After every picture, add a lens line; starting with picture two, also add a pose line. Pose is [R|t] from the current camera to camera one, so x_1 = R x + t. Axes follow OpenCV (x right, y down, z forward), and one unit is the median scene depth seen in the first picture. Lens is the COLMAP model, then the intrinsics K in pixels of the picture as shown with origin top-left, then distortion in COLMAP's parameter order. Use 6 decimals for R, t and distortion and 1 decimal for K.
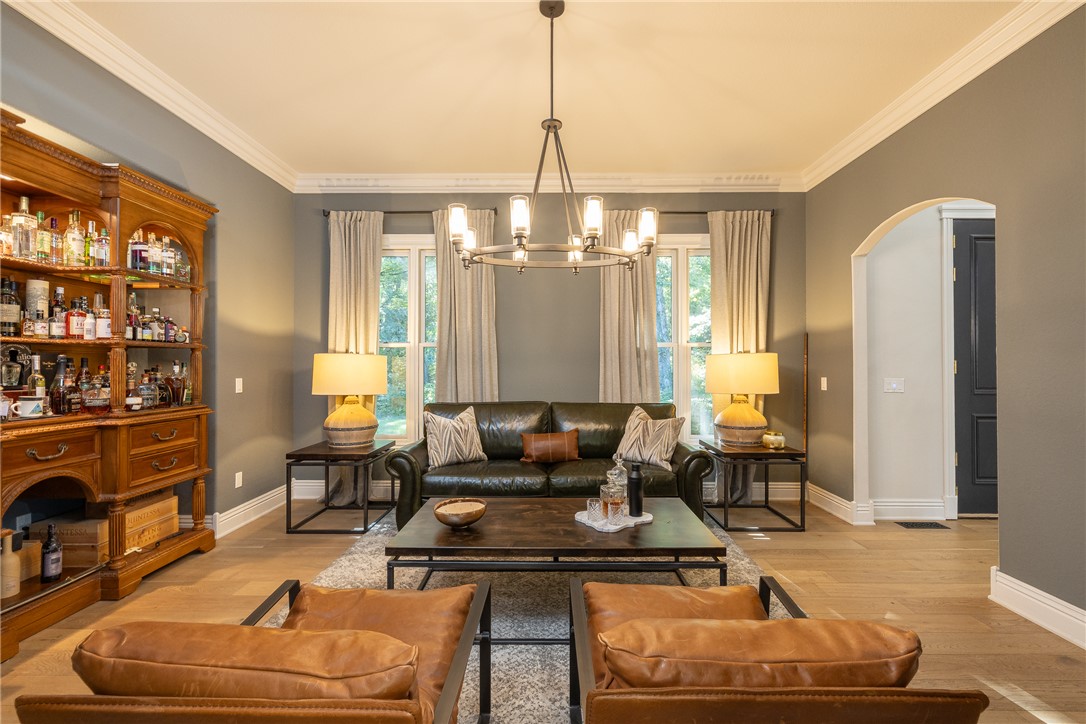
lens RADIAL K [[460.1, 0, 541.1], [0, 460.1, 360.4], [0, 0, 1]] dist [0.000556, 0.000003]
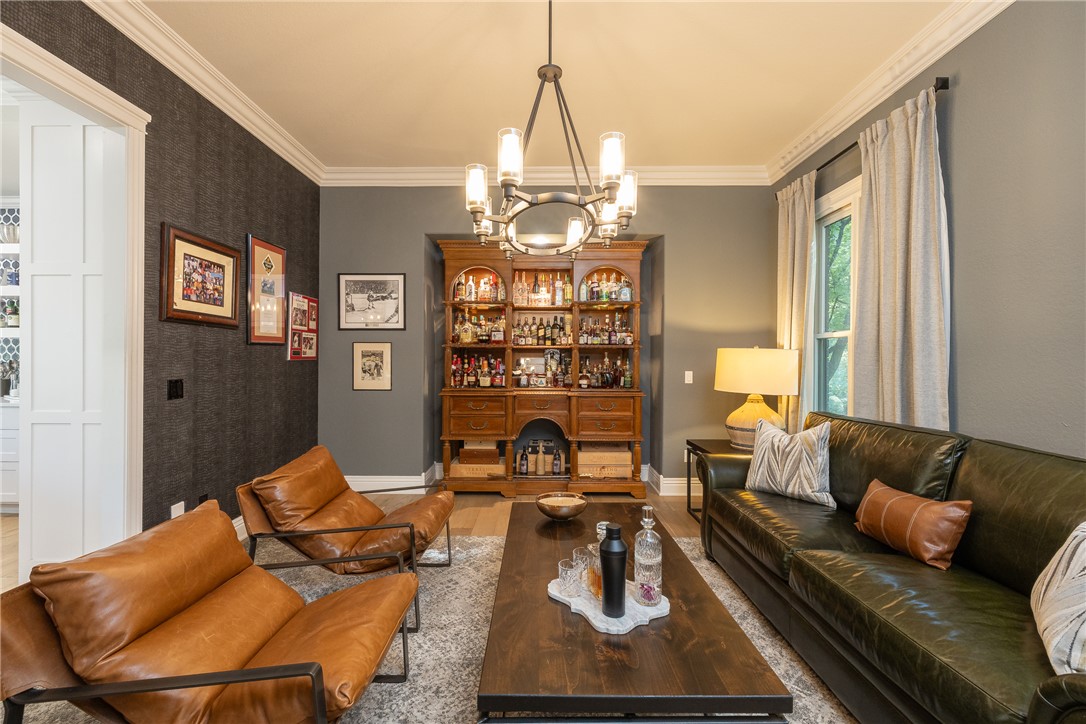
lens RADIAL K [[460.1, 0, 538.7], [0, 460.1, 364.7], [0, 0, 1]] dist [0.000556, 0.000003]
pose [[0.005055, 0.003426, -0.999981, 0.648051], [-0.000582, 0.999994, 0.003423, 0.019445], [0.999987, 0.000565, 0.005057, 0.741710]]
